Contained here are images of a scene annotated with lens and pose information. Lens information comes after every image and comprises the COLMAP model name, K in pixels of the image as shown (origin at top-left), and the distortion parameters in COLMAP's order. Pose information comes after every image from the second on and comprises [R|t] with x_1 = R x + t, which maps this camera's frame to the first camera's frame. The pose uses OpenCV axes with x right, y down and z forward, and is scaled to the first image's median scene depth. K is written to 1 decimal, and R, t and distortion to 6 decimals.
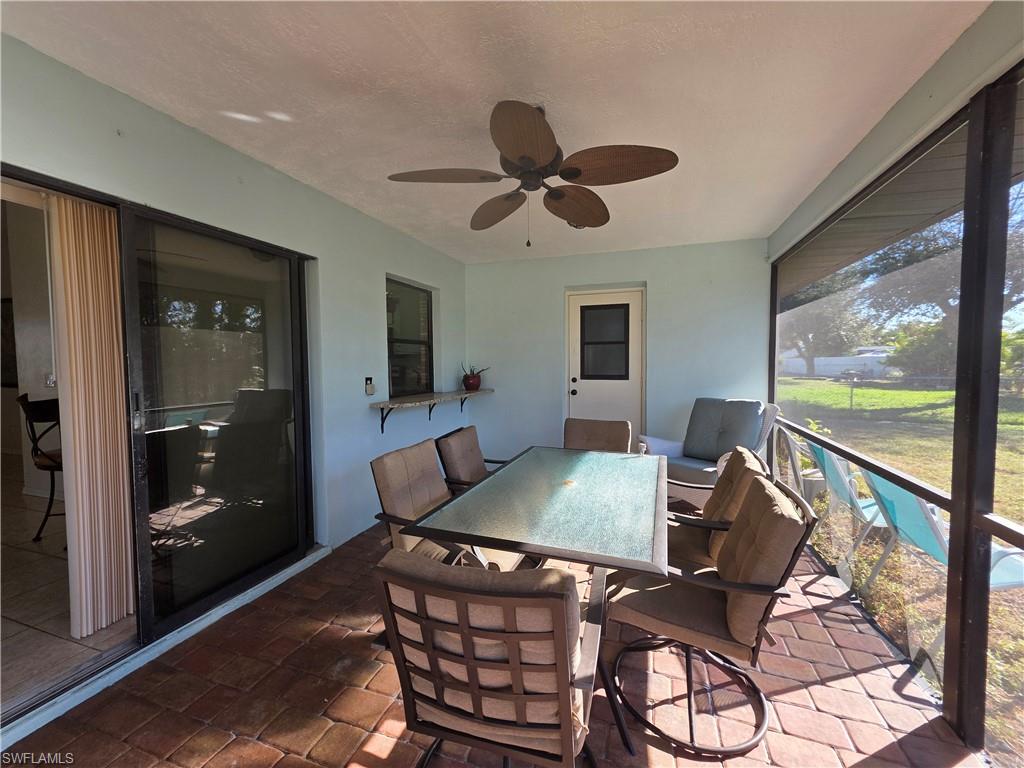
lens RADIAL K [[408.5, 0, 516.8], [0, 408.5, 381.0], [0, 0, 1]] dist [0.002935, 0.000116]
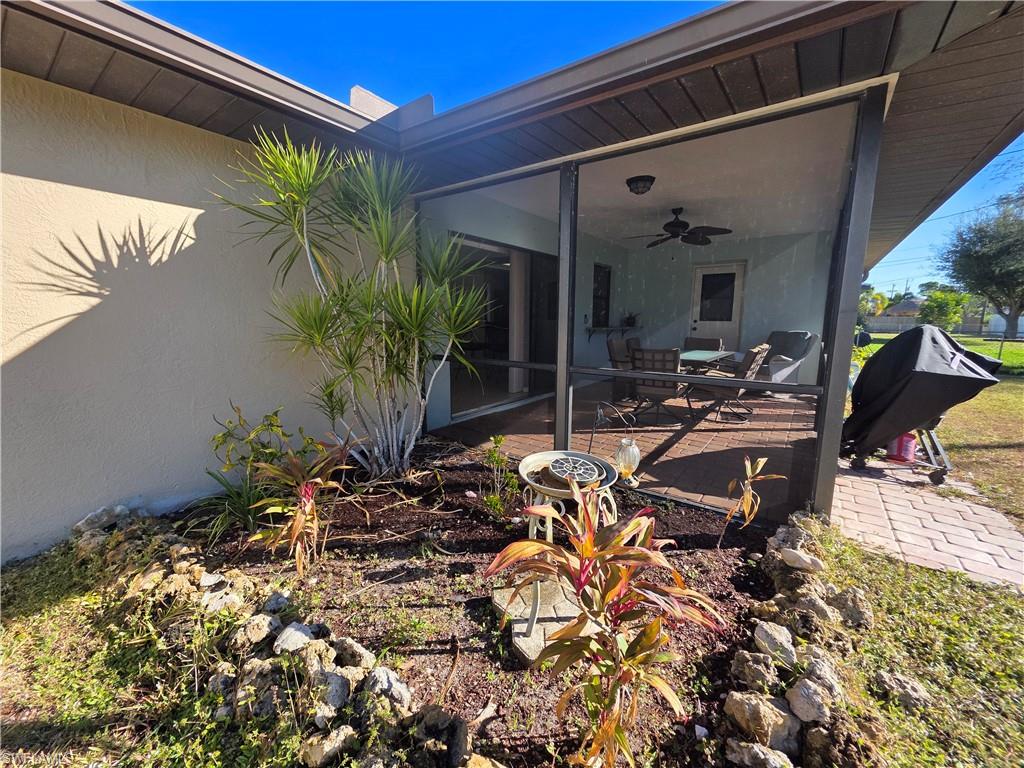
lens RADIAL K [[408.5, 0, 516.8], [0, 408.5, 381.0], [0, 0, 1]] dist [0.002935, 0.000116]
pose [[0.954319, 0.056455, -0.293406, -0.048162], [-0.026091, 0.993982, 0.106391, 0.081939], [0.297647, -0.093876, 0.950049, -0.803147]]
